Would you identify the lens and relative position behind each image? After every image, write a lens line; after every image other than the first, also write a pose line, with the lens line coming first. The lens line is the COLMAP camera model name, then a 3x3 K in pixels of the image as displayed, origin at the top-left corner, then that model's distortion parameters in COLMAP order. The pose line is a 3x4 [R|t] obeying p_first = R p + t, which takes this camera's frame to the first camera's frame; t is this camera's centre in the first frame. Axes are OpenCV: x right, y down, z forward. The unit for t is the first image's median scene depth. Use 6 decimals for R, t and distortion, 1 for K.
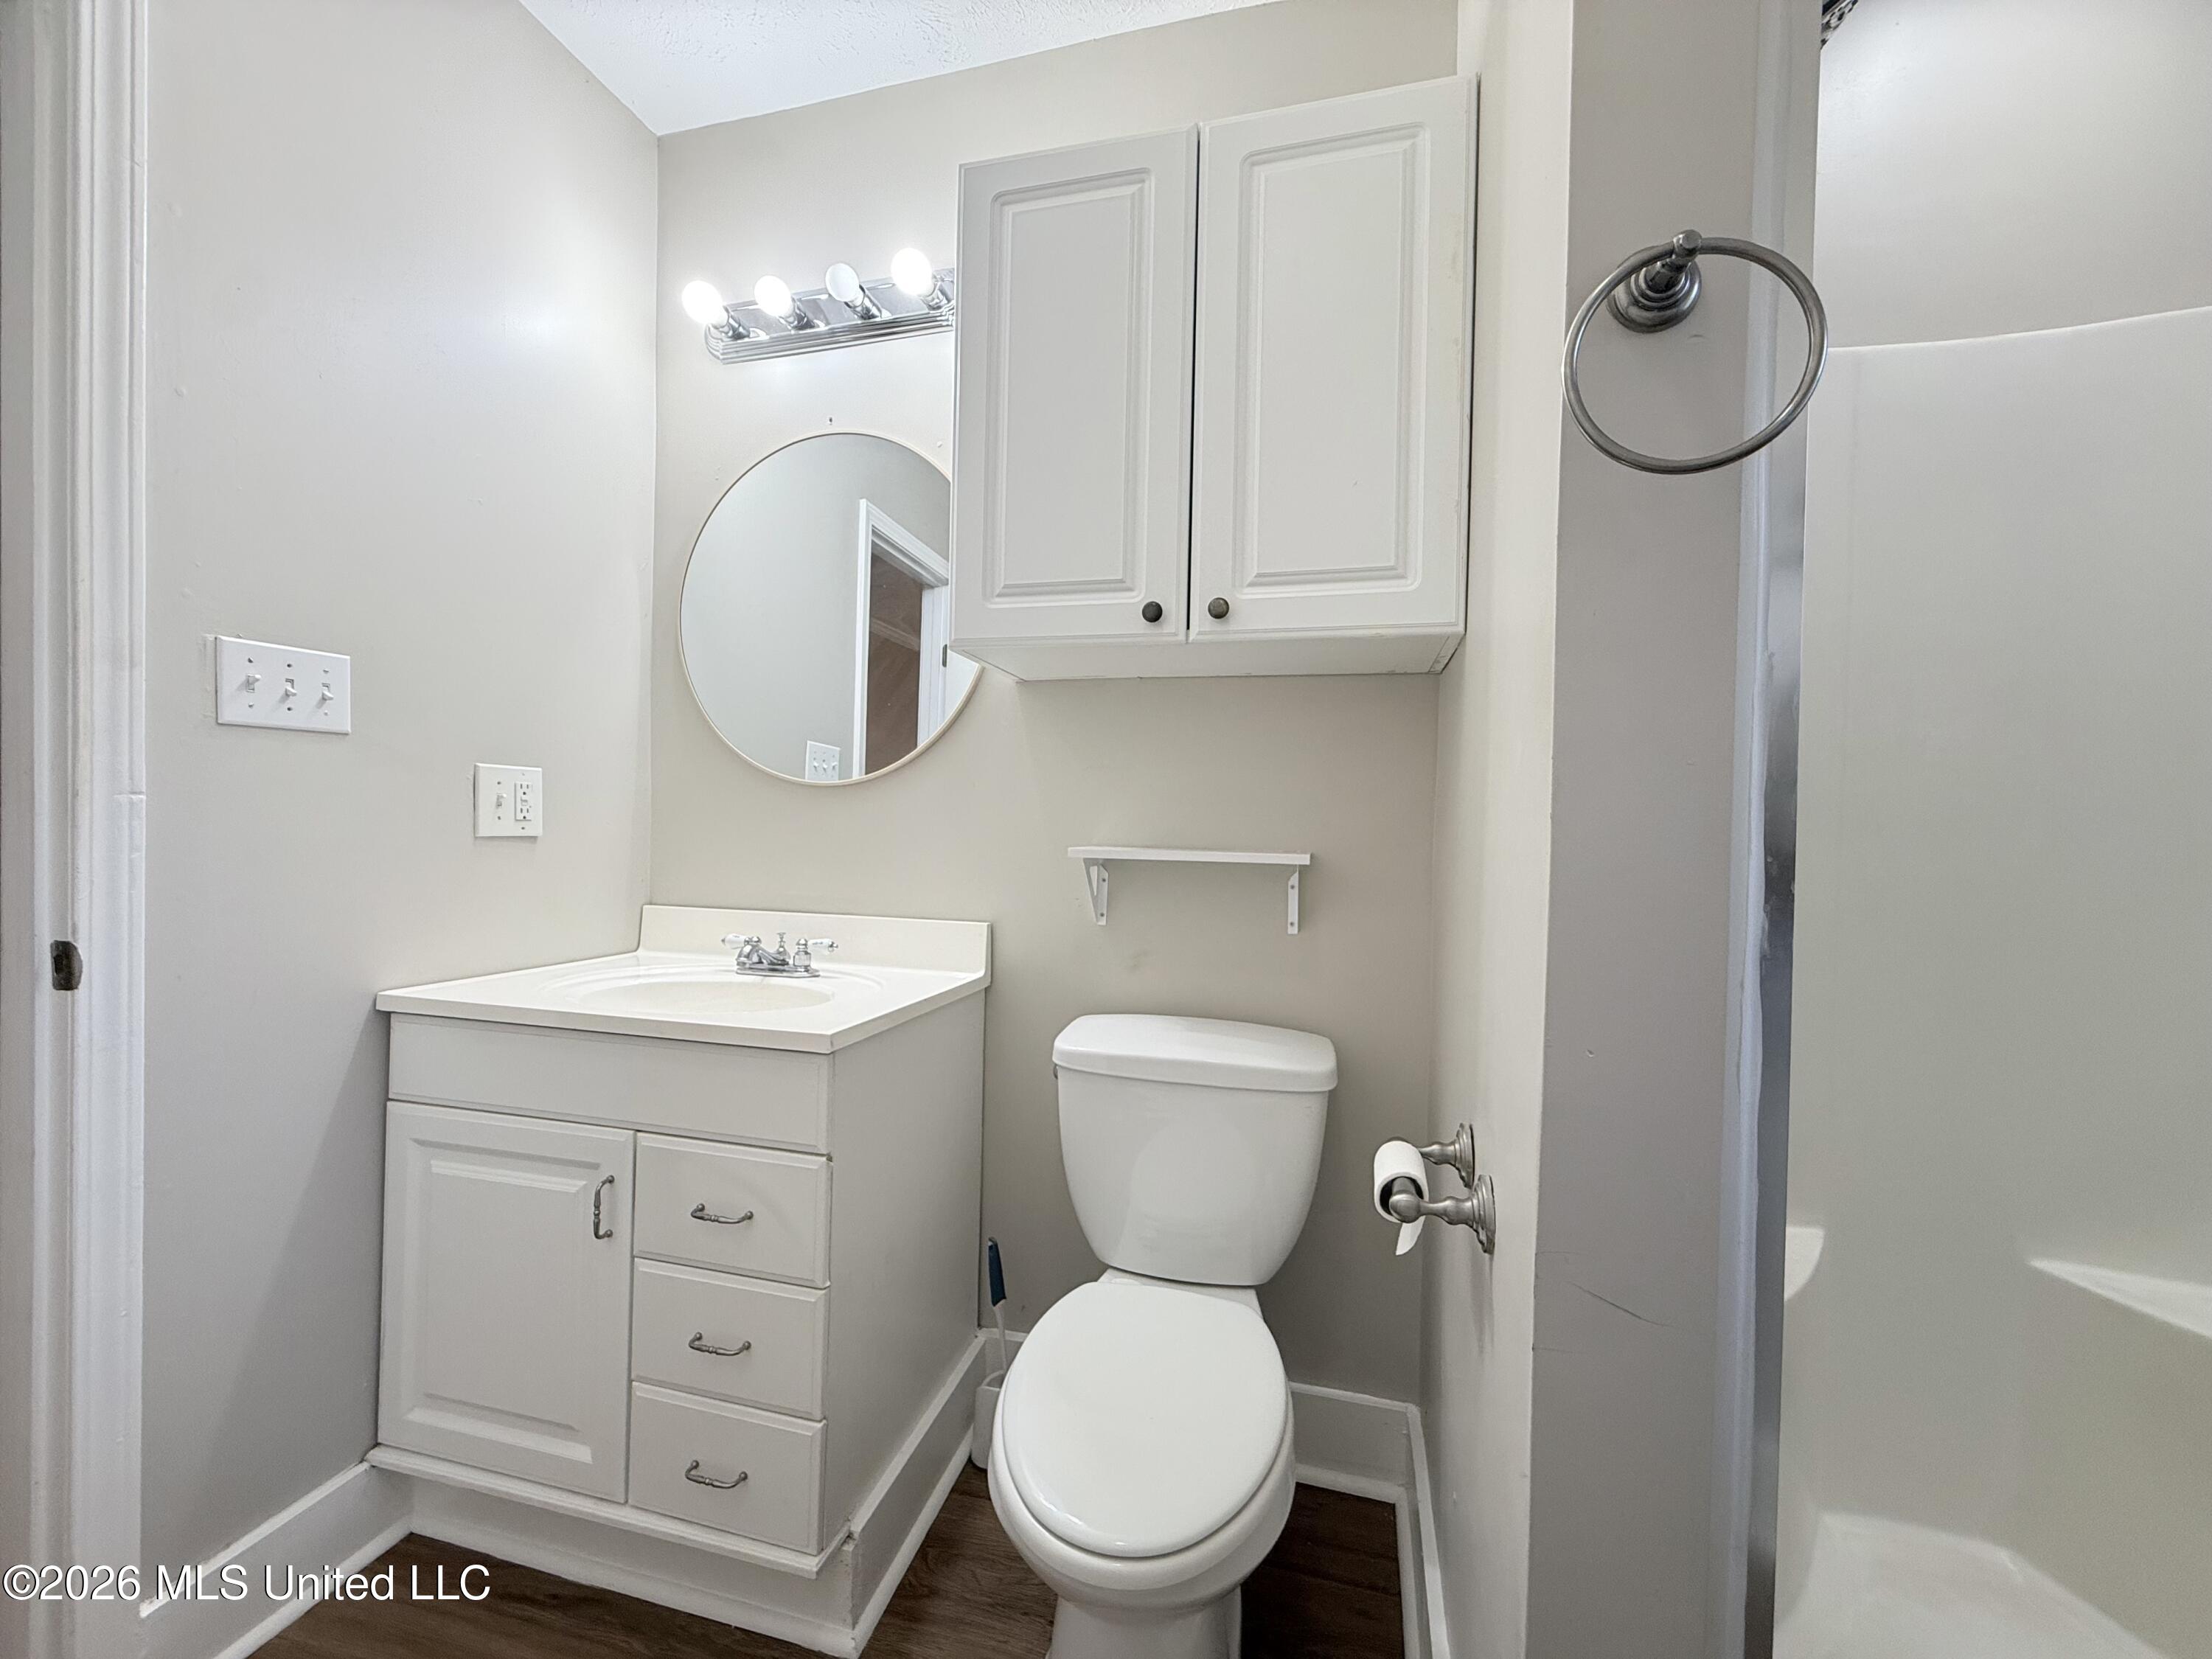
lens RADIAL K [[874.4, 0, 1110.0], [0, 874.4, 825.4], [0, 0, 1]] dist [0.003891, -0.000100]
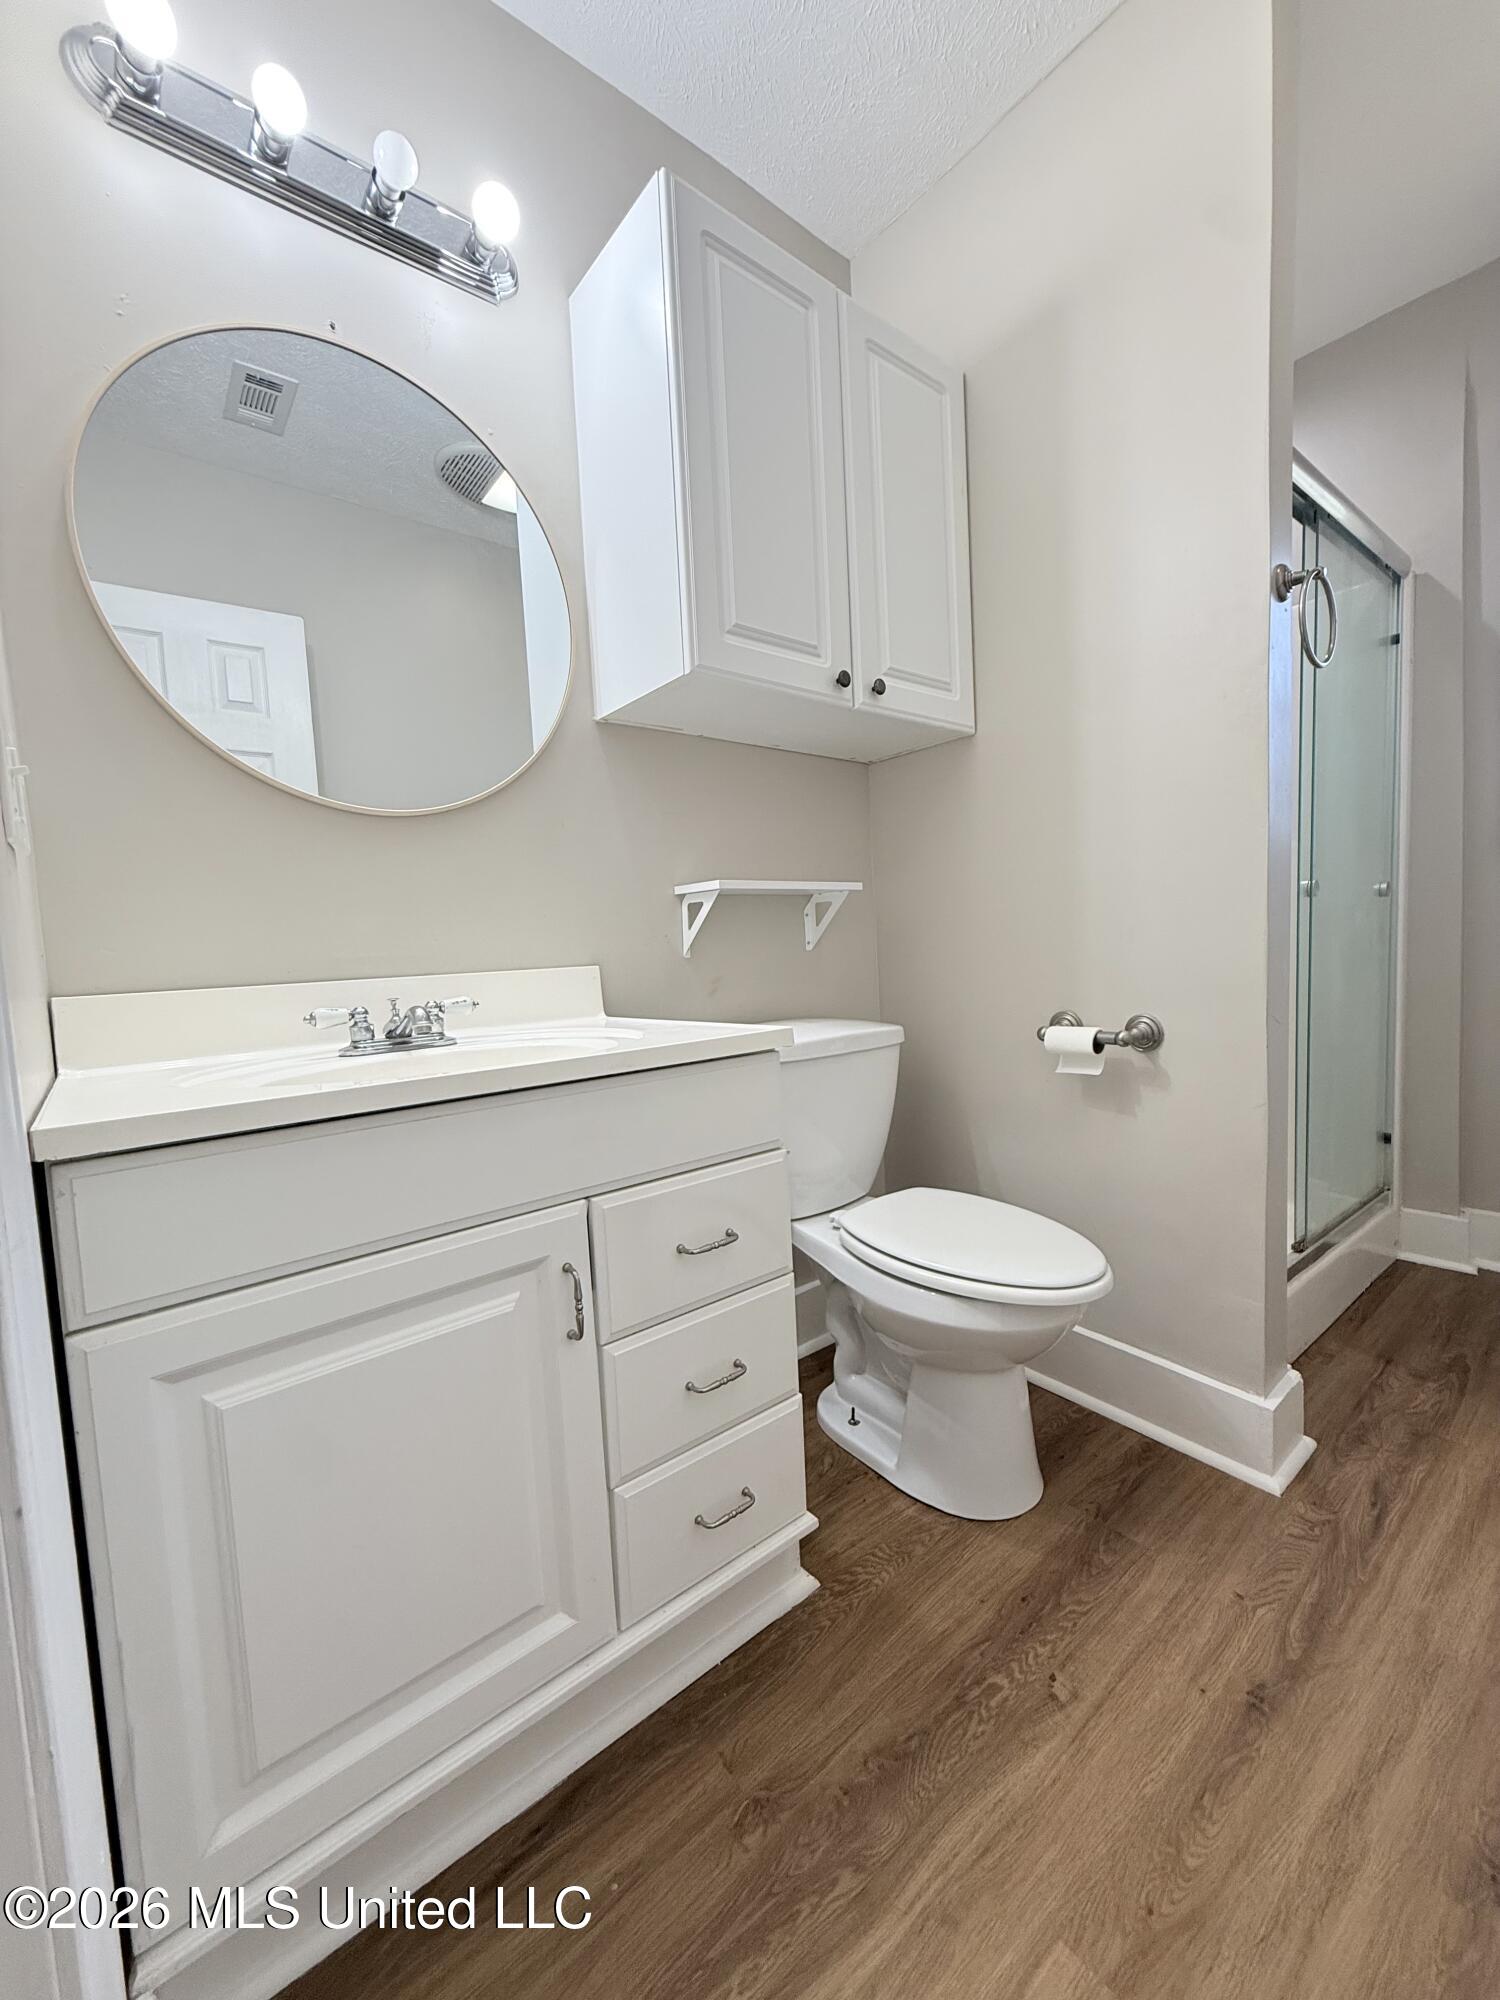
lens RADIAL K [[790.6, 0, 744.0], [0, 790.6, 993.1], [0, 0, 1]] dist [0.003891, -0.000100]
pose [[0.596809, -0.097756, 0.796406, -0.996218], [0.062107, 0.995201, 0.075617, 0.112075], [-0.799976, 0.004333, 0.600017, 0.435451]]
